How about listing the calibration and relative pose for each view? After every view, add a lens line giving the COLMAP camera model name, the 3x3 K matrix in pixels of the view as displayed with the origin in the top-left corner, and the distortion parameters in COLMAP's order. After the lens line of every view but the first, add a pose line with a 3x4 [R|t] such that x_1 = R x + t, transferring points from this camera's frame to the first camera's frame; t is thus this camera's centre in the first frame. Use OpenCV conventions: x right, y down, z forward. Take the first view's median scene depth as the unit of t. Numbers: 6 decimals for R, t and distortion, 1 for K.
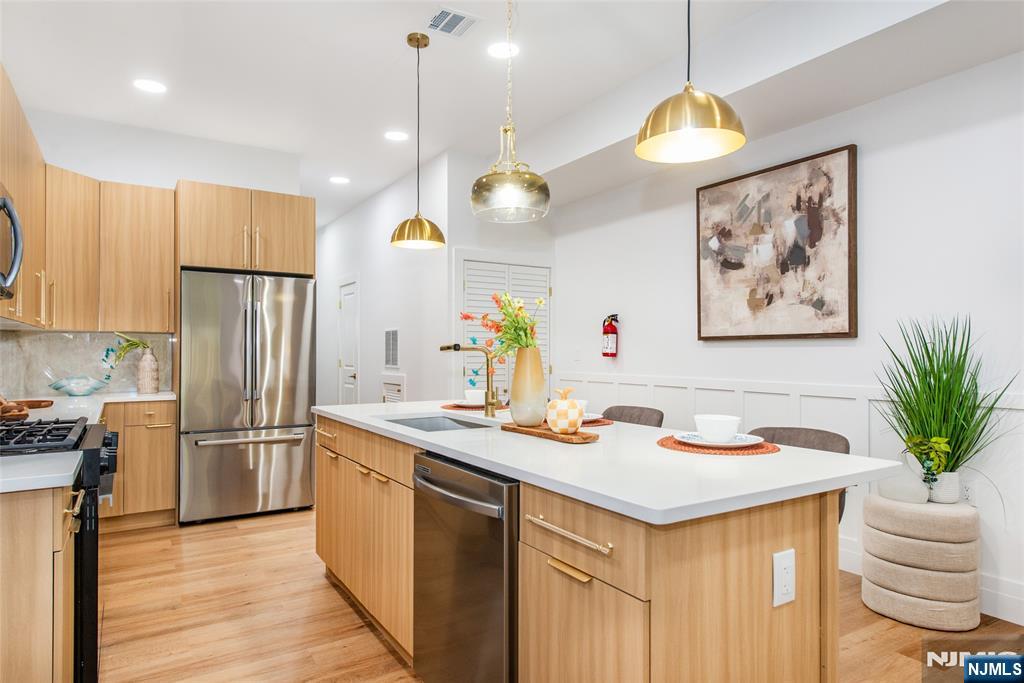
lens RADIAL K [[613.1, 0, 514.1], [0, 613.1, 344.5], [0, 0, 1]] dist [0.001028, 0.000155]
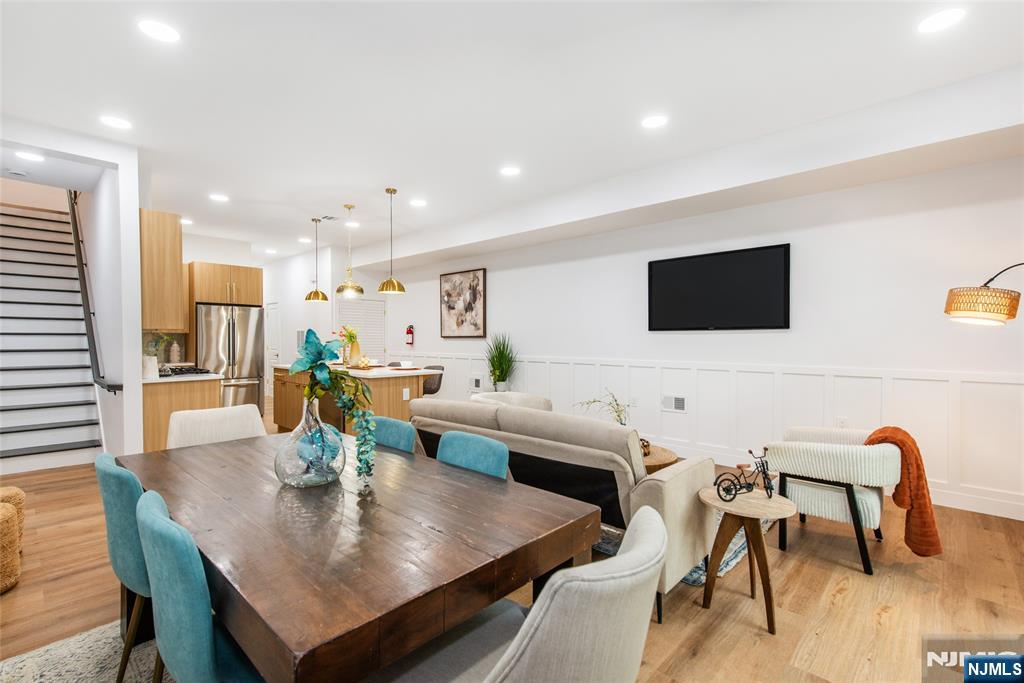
lens RADIAL K [[453.9, 0, 503.9], [0, 453.9, 341.7], [0, 0, 1]] dist [0.015348, 0.000352]
pose [[0.970846, -0.000031, 0.239705, 0.126366], [-0.004117, 0.999850, 0.016804, -0.024789], [-0.239669, -0.017301, 0.970700, -0.892861]]
